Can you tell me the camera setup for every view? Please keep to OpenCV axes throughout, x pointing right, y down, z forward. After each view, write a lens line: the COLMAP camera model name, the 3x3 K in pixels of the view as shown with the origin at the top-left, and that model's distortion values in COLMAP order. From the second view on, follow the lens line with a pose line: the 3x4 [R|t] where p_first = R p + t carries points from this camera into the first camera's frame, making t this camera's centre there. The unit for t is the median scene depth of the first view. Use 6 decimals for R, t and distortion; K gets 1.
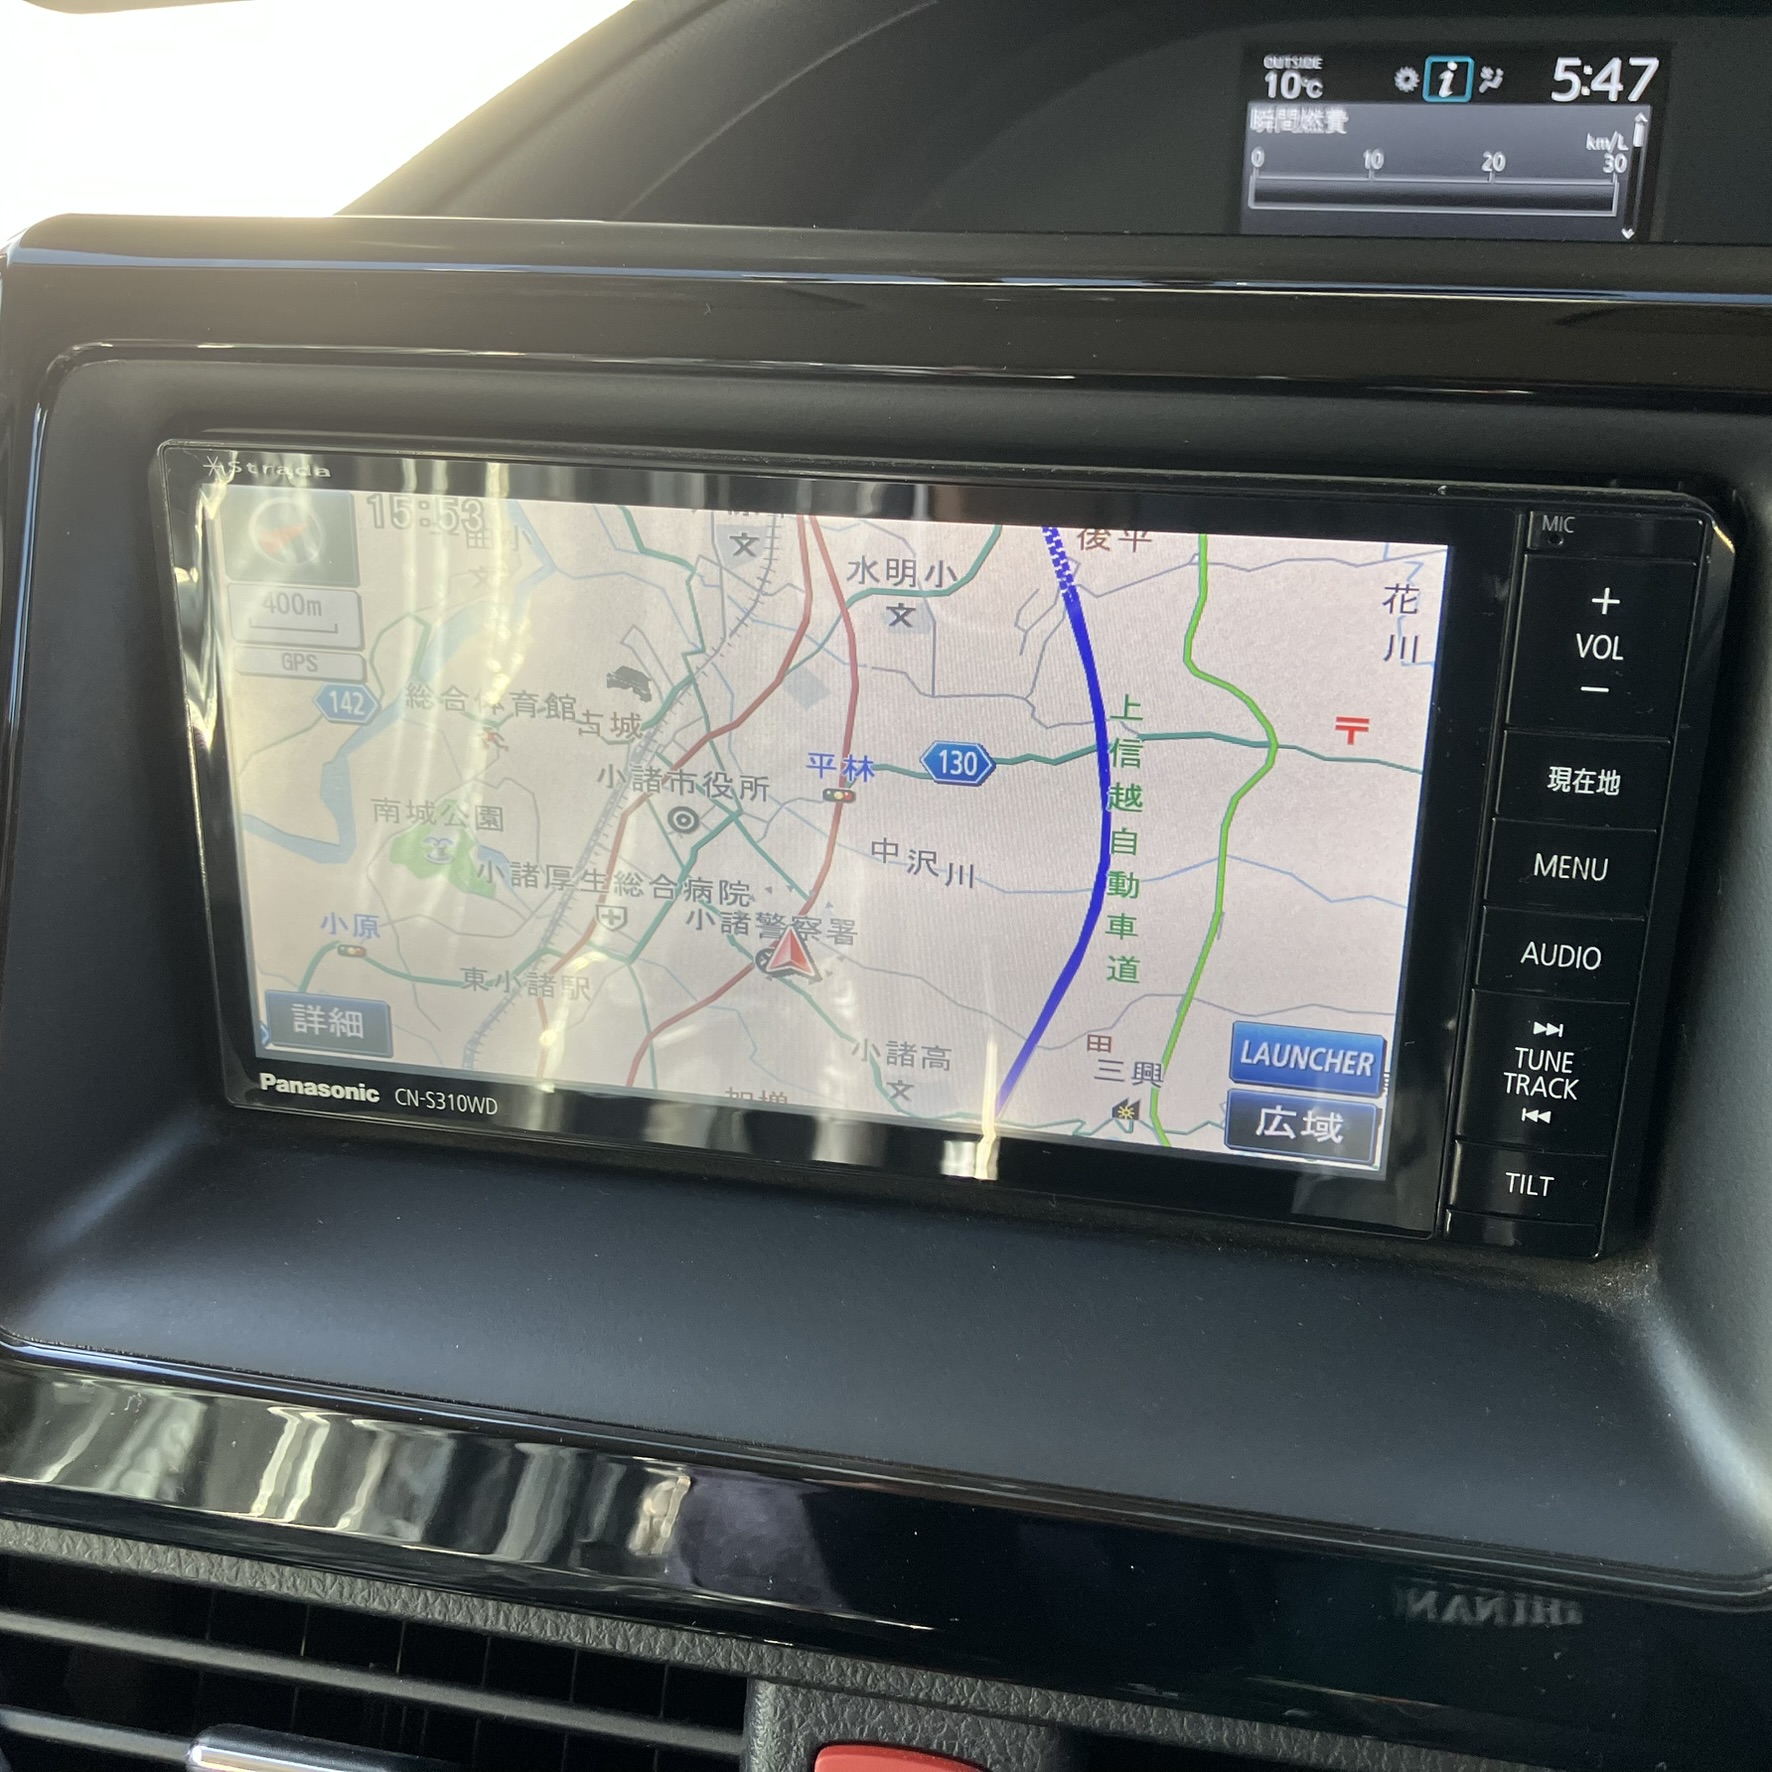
lens RADIAL K [[1938.2, 0, 864.9], [0, 1938.2, 869.0], [0, 0, 1]] dist [0.066338, -0.184792]
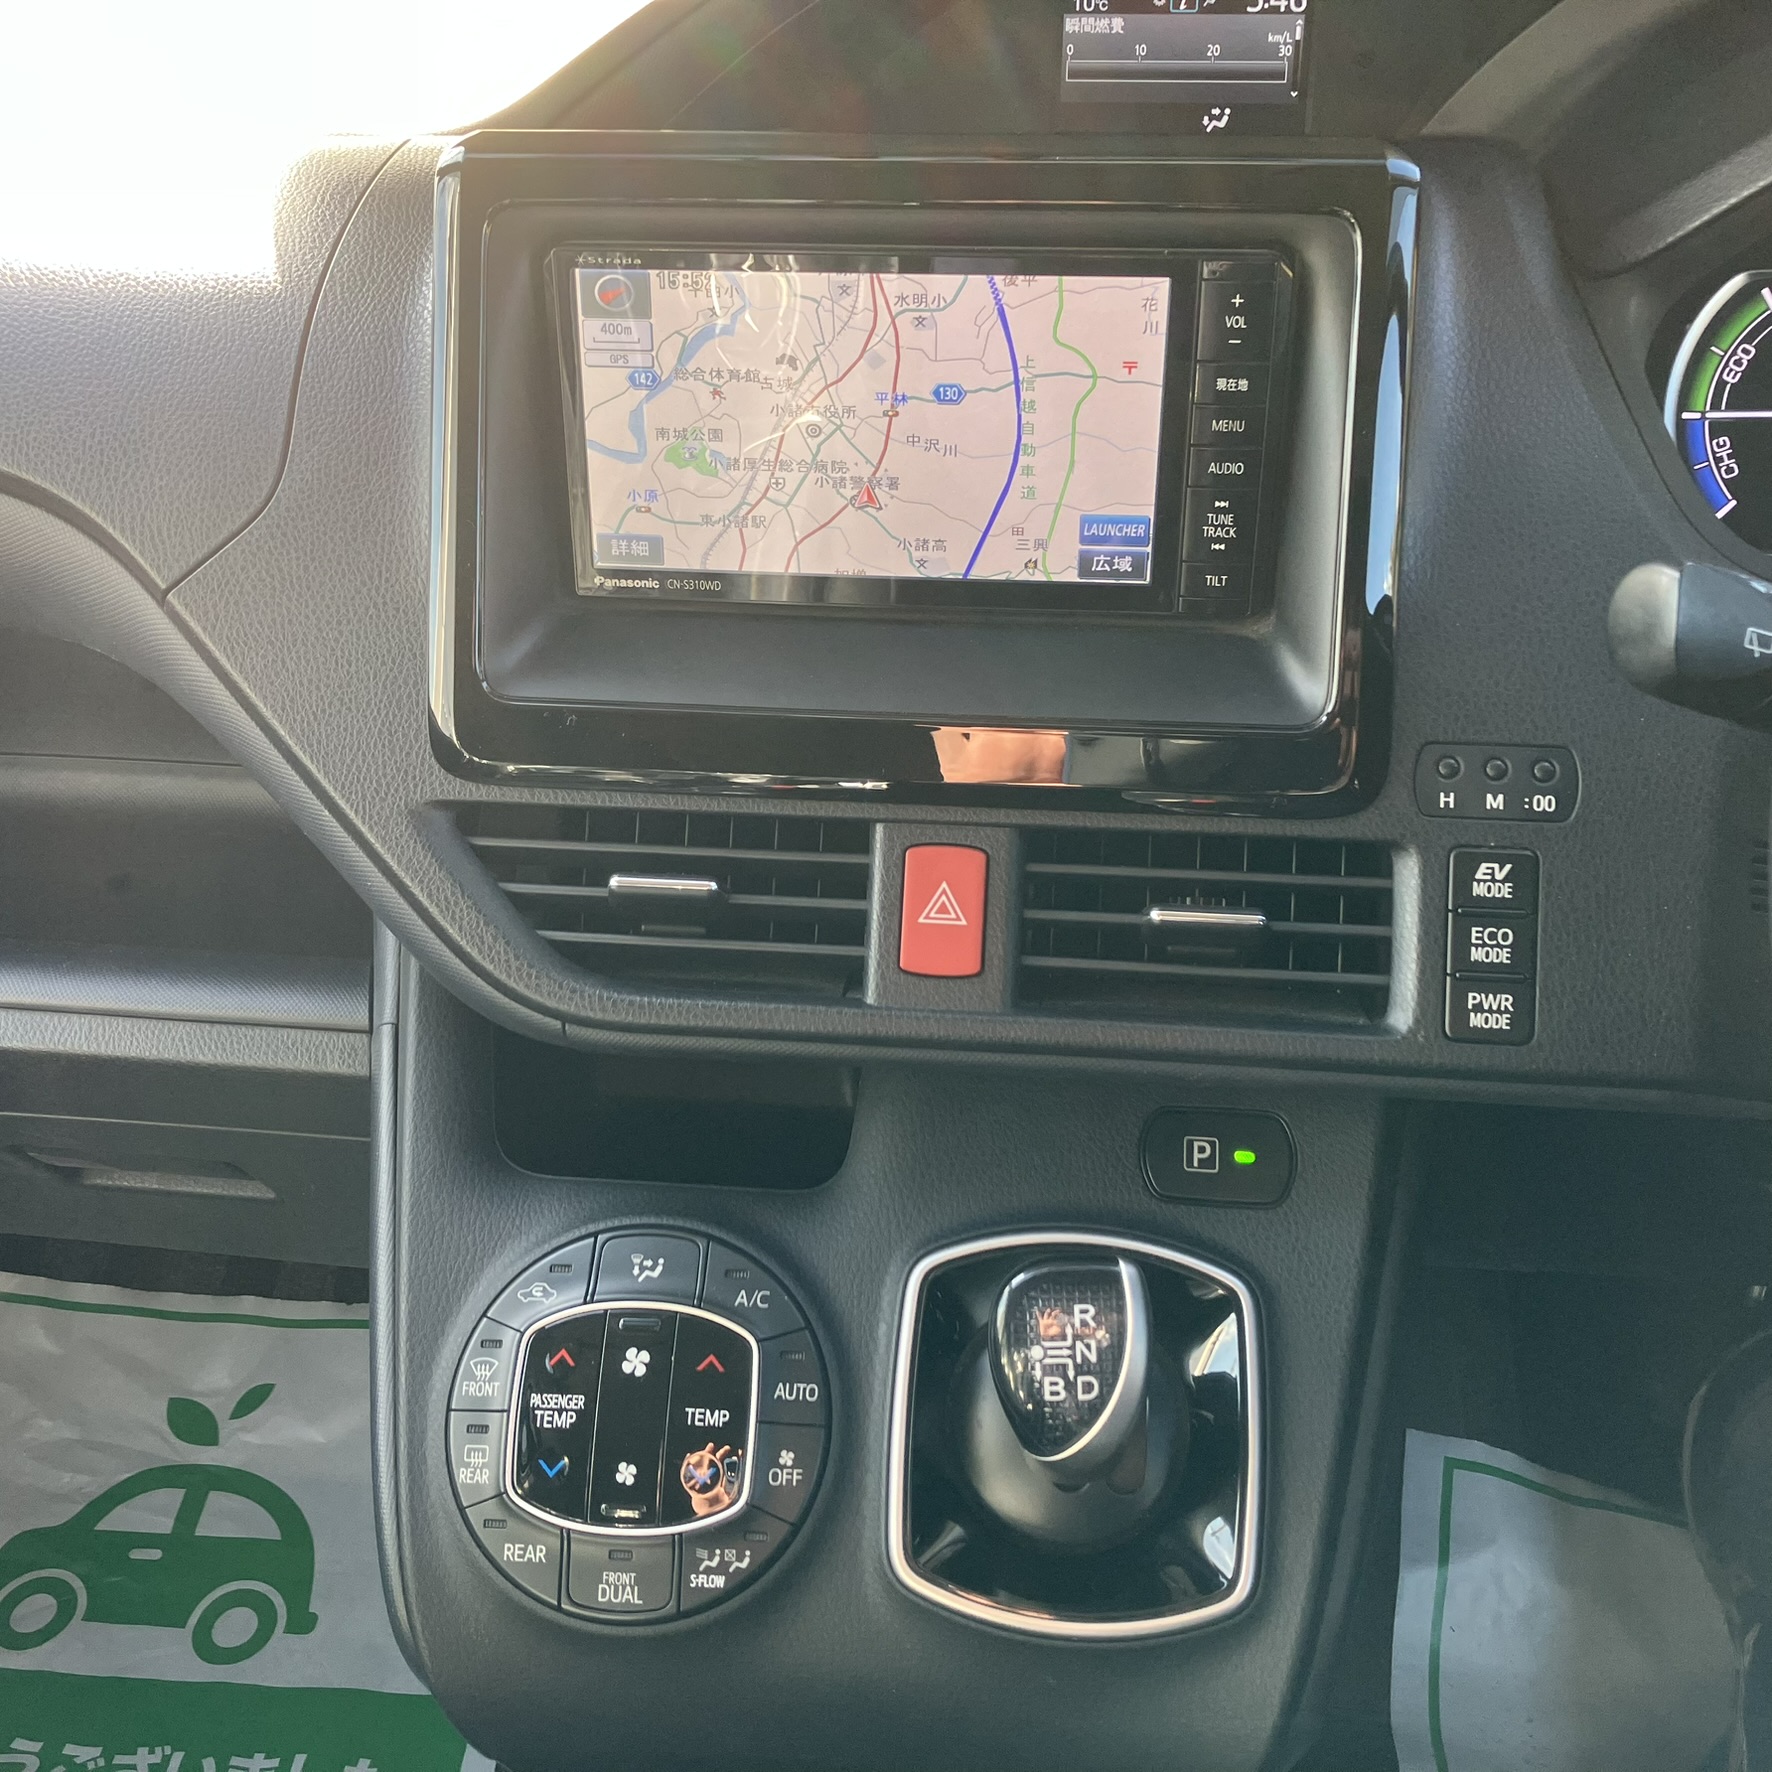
lens RADIAL K [[1892.3, 0, 859.3], [0, 1892.3, 883.4], [0, 0, 1]] dist [0.090107, -0.275471]
pose [[0.995109, -0.057041, 0.080652, -0.240381], [0.047702, 0.992413, 0.113320, 0.230006], [-0.086503, -0.108919, 0.990280, -1.075136]]
